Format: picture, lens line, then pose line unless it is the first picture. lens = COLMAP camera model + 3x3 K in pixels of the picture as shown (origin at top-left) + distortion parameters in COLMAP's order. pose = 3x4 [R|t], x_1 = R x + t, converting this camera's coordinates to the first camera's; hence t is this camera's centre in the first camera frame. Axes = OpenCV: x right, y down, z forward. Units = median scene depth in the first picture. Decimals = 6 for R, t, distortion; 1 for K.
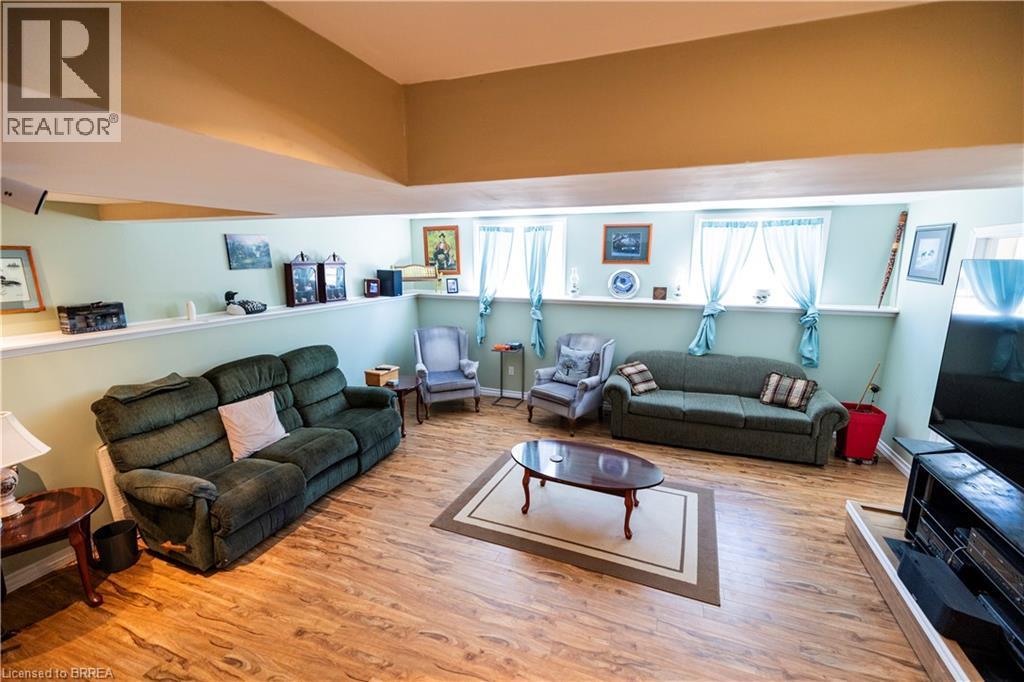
lens RADIAL K [[430.3, 0, 512.0], [0, 430.3, 341.0], [0, 0, 1]] dist [-0.000701, -0.000230]
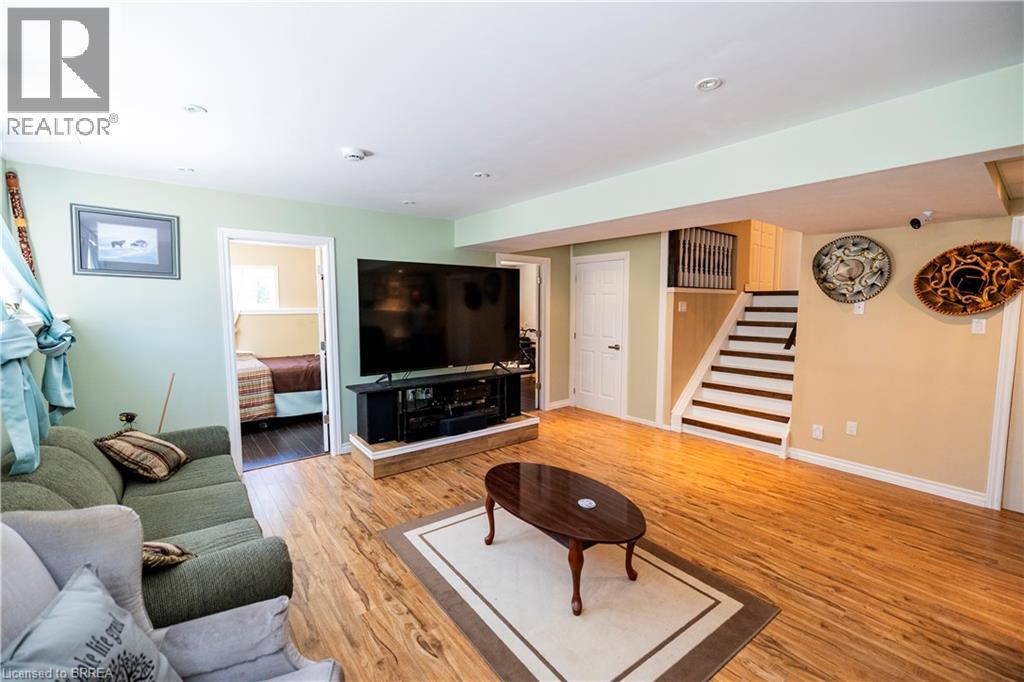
lens RADIAL K [[430.3, 0, 512.0], [0, 430.3, 341.0], [0, 0, 1]] dist [-0.000701, -0.000230]
pose [[-0.862050, -0.047023, 0.504637, -0.164843], [0.093083, 0.964061, 0.248843, -0.213991], [-0.498202, 0.261488, -0.826691, 1.858566]]
